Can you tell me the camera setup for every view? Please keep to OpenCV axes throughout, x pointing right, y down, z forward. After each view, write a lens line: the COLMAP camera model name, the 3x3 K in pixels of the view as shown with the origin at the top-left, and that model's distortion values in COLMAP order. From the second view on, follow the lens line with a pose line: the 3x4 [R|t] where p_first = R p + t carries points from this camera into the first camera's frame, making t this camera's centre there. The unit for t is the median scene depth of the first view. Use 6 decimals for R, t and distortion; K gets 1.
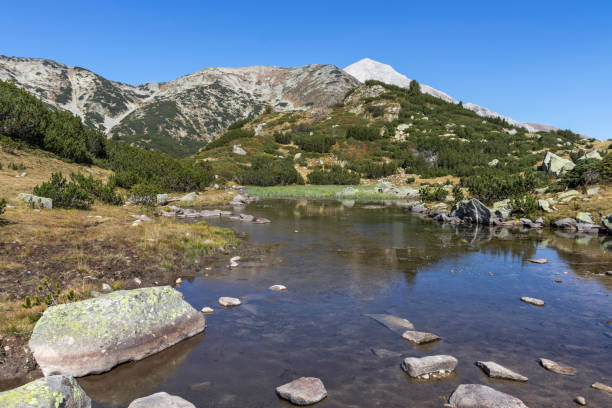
lens RADIAL K [[486.3, 0, 306.0], [0, 486.3, 204.0], [0, 0, 1]] dist [0.001234, 0.007669]
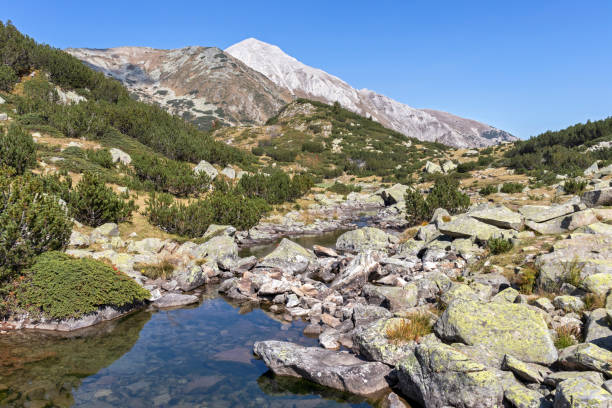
lens RADIAL K [[565.8, 0, 306.0], [0, 565.8, 204.0], [0, 0, 1]] dist [-0.014720, -0.002605]
pose [[0.976345, -0.041655, 0.212170, -0.265944], [0.041538, 0.999124, 0.005011, 0.015095], [-0.212193, 0.003920, 0.977220, -0.645904]]
